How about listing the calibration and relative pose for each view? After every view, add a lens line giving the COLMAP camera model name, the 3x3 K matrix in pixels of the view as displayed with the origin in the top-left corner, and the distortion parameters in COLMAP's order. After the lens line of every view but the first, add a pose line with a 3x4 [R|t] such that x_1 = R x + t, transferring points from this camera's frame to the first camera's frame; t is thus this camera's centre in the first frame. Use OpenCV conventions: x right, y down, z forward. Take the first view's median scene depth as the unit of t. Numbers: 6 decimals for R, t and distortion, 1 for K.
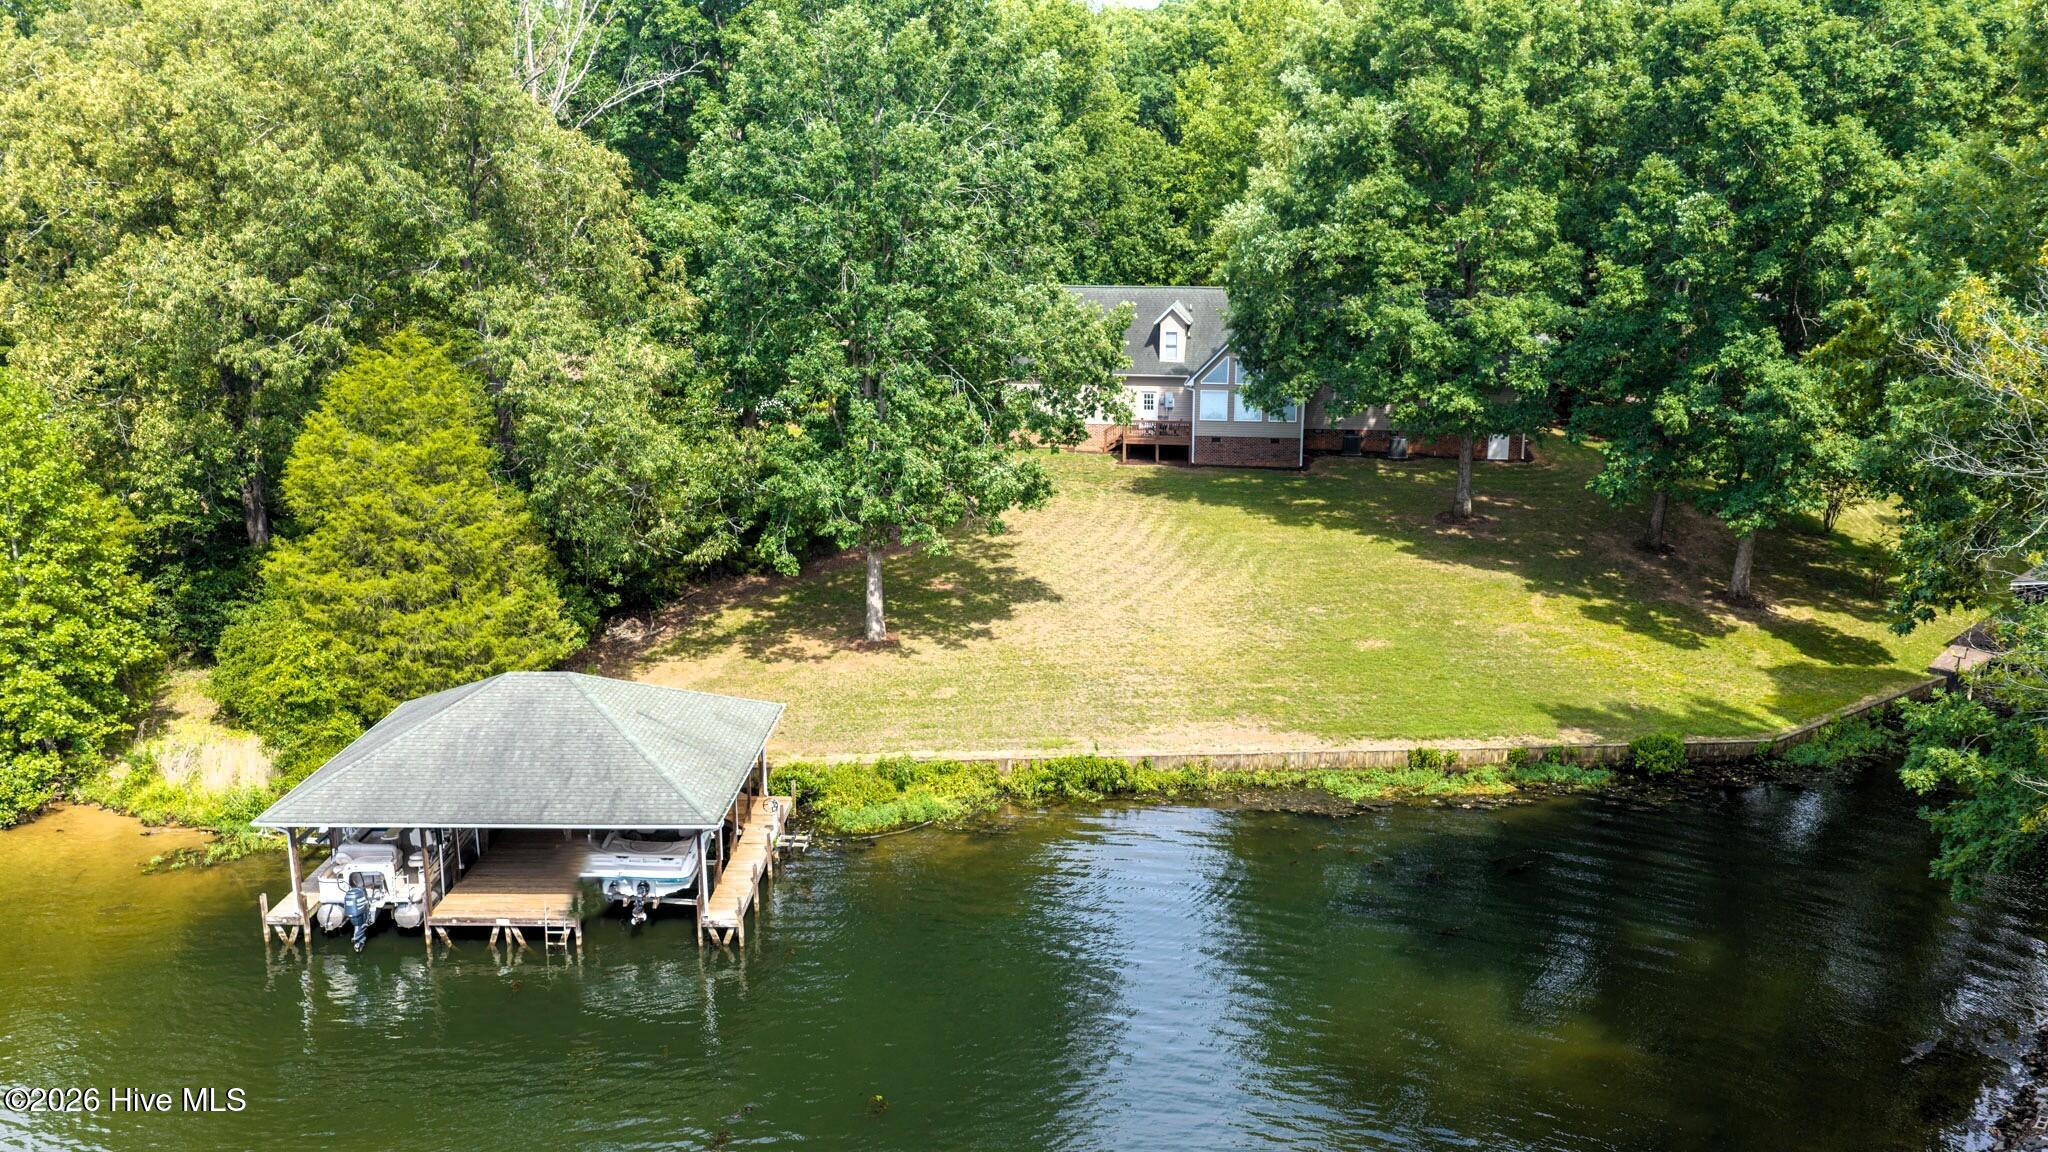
lens RADIAL K [[1680.5, 0, 1032.1], [0, 1680.5, 574.0], [0, 0, 1]] dist [0.006465, -0.005150]
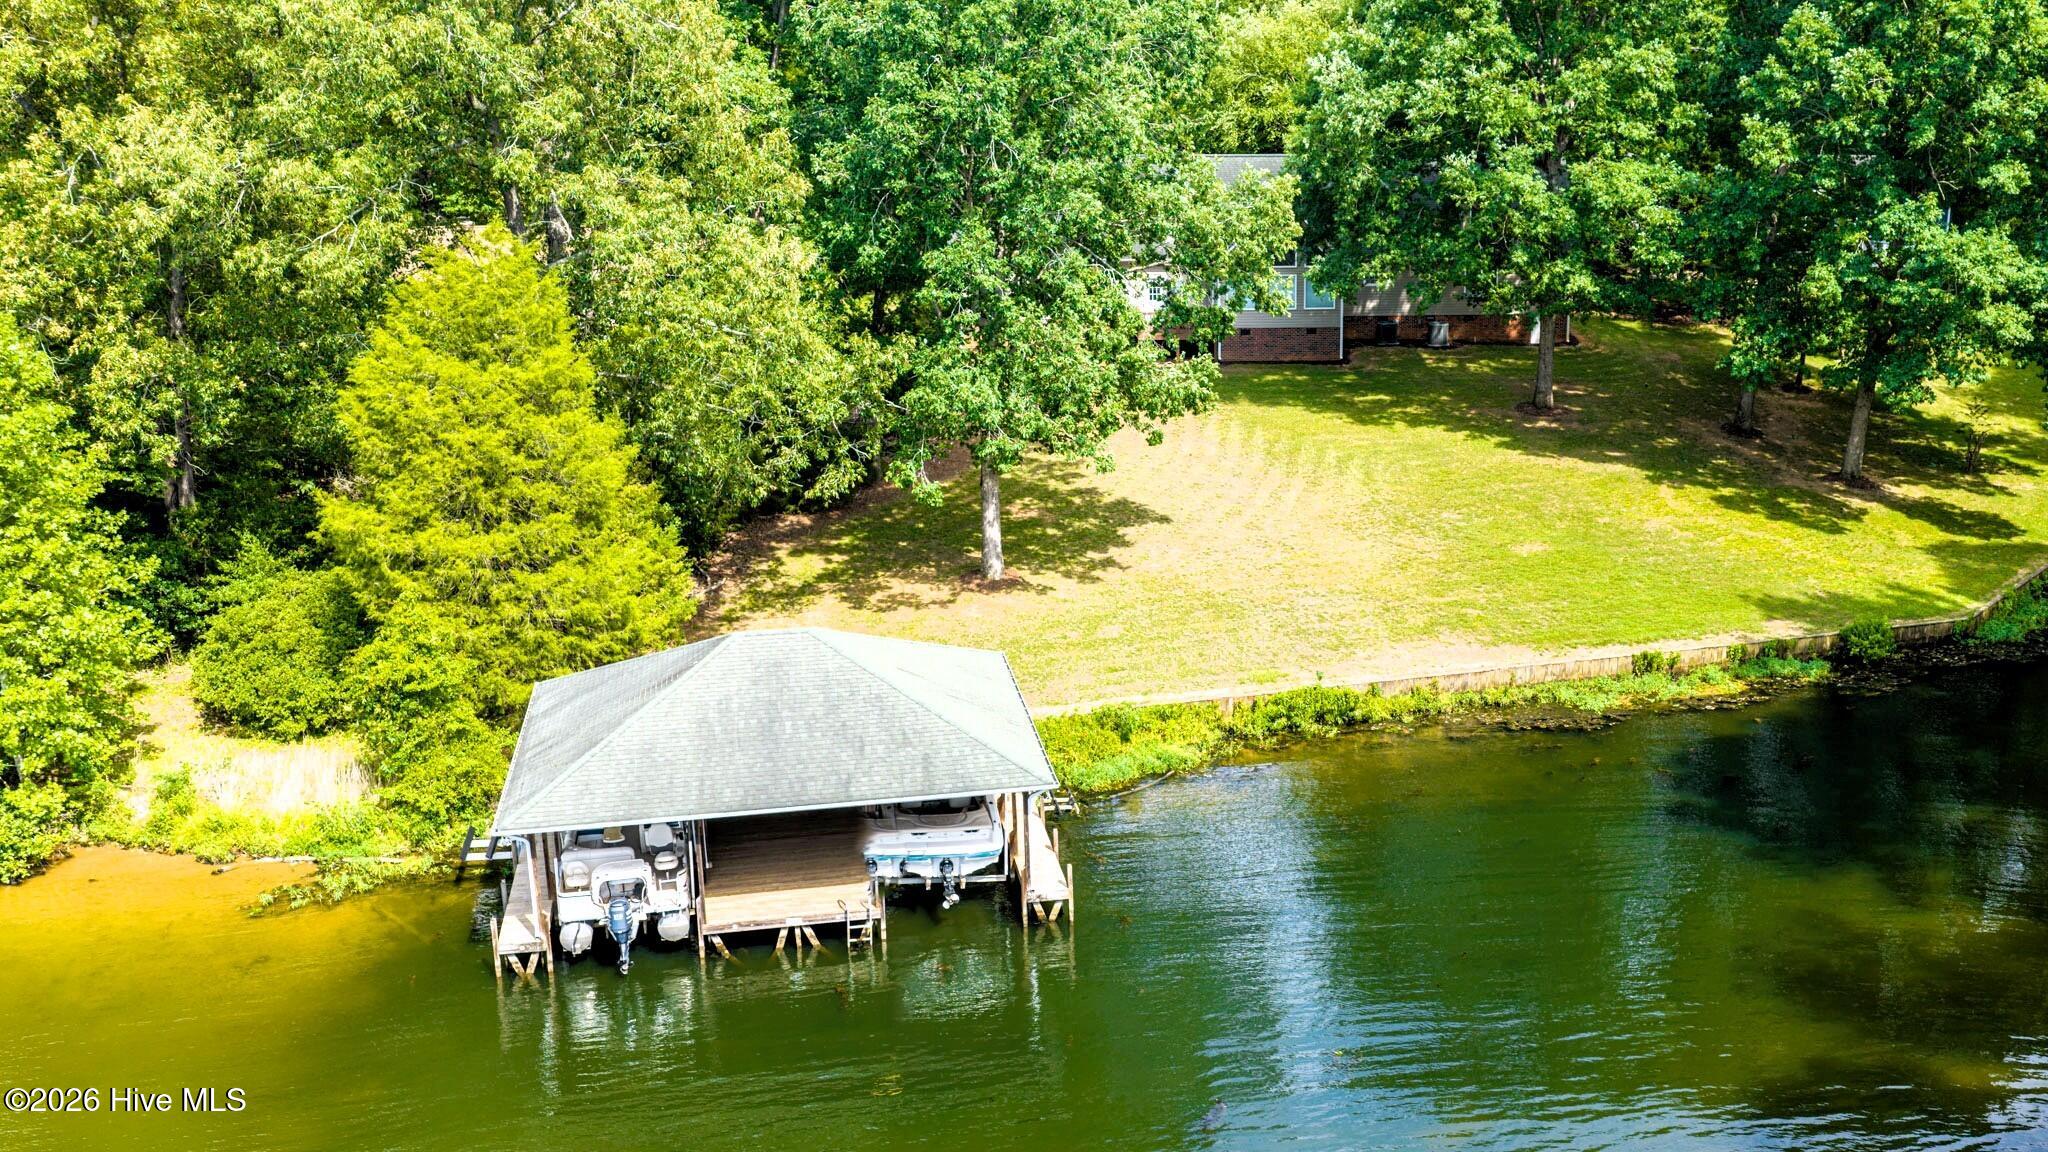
lens RADIAL K [[2106.1, 0, 1024.1], [0, 2106.1, 613.8], [0, 0, 1]] dist [0.011628, -0.009777]
pose [[0.967151, -0.066163, 0.245440, -0.382124], [0.054657, 0.997076, 0.053407, 0.001037], [-0.248256, -0.038238, 0.967939, -0.046014]]
